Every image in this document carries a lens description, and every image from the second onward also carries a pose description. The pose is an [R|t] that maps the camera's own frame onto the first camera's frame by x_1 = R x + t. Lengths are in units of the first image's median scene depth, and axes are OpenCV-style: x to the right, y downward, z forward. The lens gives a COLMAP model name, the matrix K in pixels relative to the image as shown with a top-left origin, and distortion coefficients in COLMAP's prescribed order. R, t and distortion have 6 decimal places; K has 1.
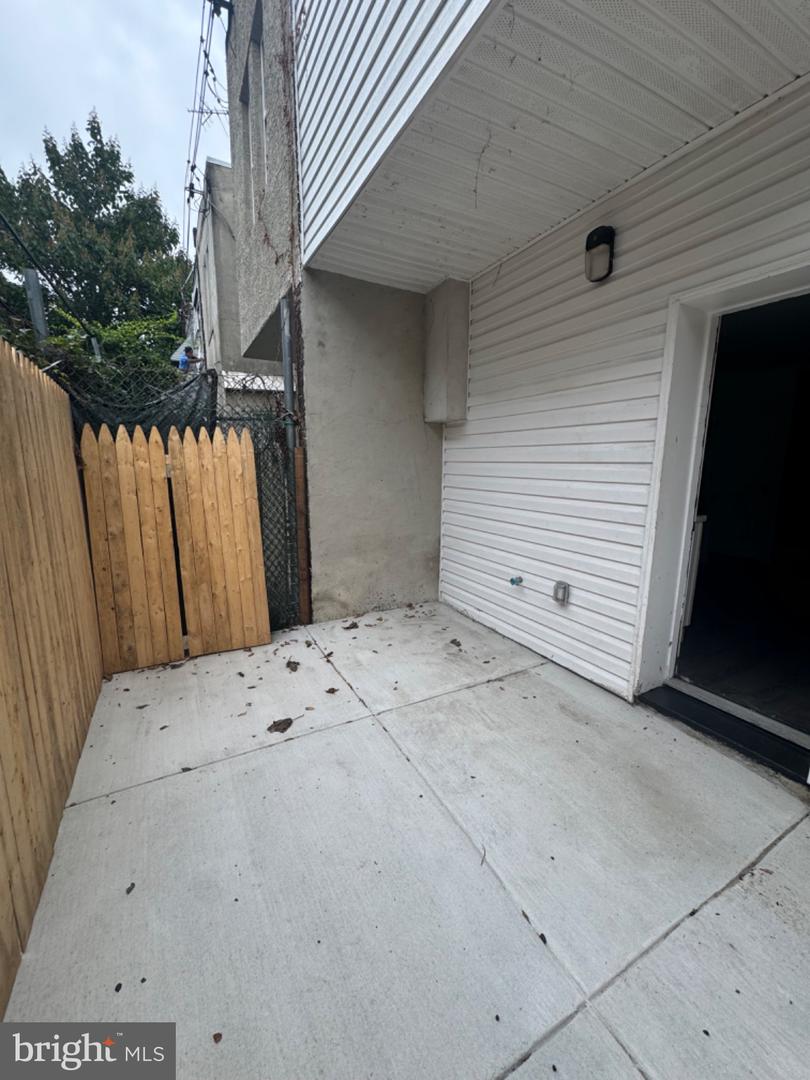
lens RADIAL K [[430.7, 0, 401.6], [0, 430.7, 538.4], [0, 0, 1]] dist [-0.004939, 0.000818]
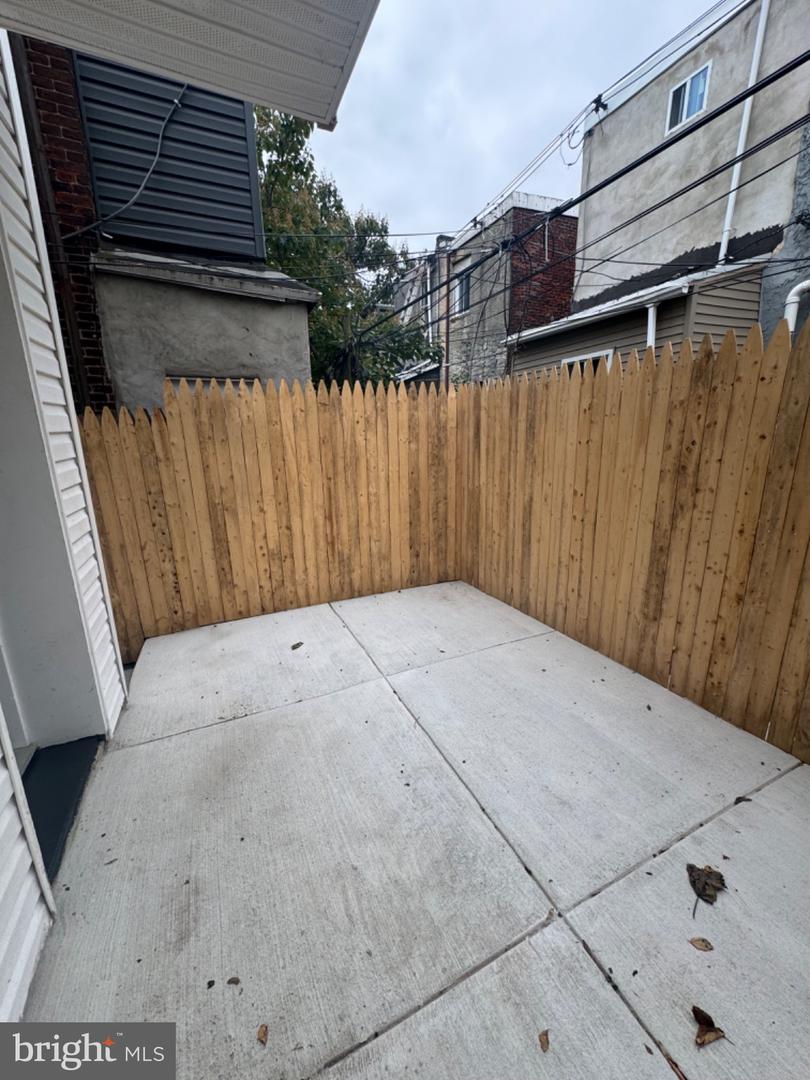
lens RADIAL K [[430.7, 0, 403.2], [0, 430.7, 541.3], [0, 0, 1]] dist [-0.004939, 0.000818]
pose [[-0.998064, -0.008204, 0.061660, 0.097080], [0.018148, 0.909738, 0.414786, -0.227625], [-0.059497, 0.415101, -0.907828, 1.268179]]
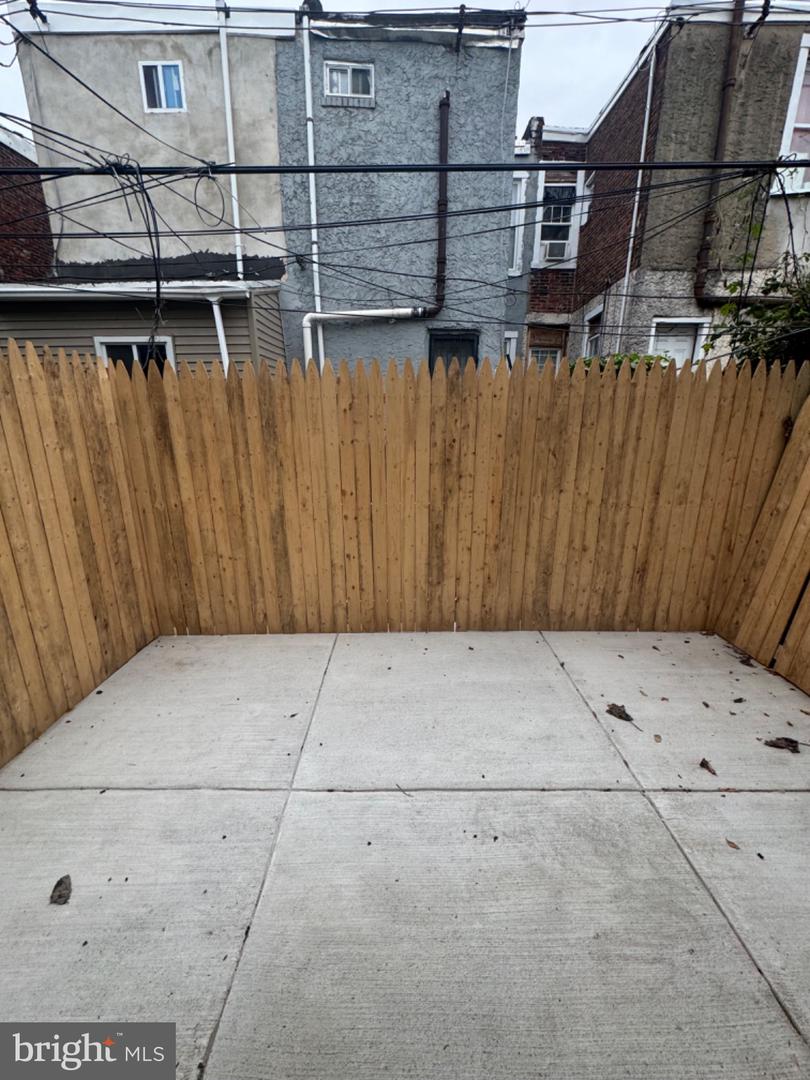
lens RADIAL K [[430.7, 0, 406.2], [0, 430.7, 541.8], [0, 0, 1]] dist [-0.004939, 0.000818]
pose [[-0.471130, 0.232032, -0.850998, 0.627156], [-0.159905, 0.926327, 0.341098, -0.158913], [0.867448, 0.296780, -0.399318, 0.795947]]
